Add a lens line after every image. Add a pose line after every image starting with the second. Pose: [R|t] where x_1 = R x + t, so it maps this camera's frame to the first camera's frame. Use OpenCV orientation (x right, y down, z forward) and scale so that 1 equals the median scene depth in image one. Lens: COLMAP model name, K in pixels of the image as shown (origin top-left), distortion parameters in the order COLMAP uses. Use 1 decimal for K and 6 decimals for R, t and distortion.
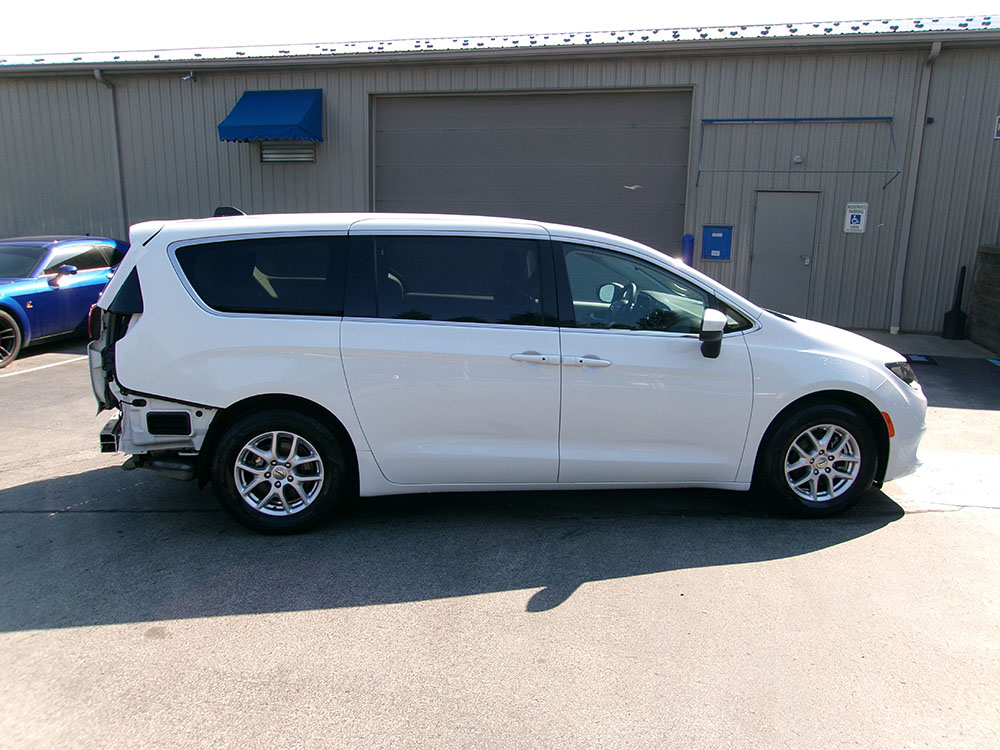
lens RADIAL K [[777.7, 0, 502.6], [0, 777.7, 369.4], [0, 0, 1]] dist [0.009935, -0.001190]
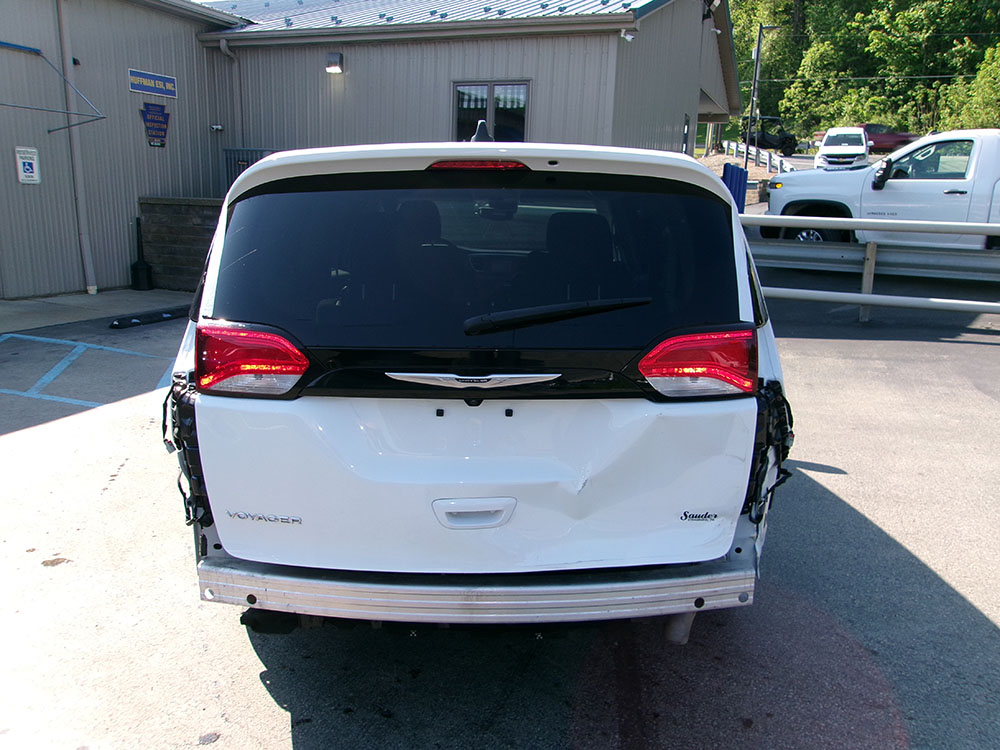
lens RADIAL K [[777.7, 0, 502.4], [0, 777.7, 379.5], [0, 0, 1]] dist [0.009935, -0.001190]
pose [[0.122775, -0.236659, 0.963804, -0.368013], [0.172377, 0.961476, 0.214128, -0.063307], [-0.977350, 0.139848, 0.158840, 0.393276]]
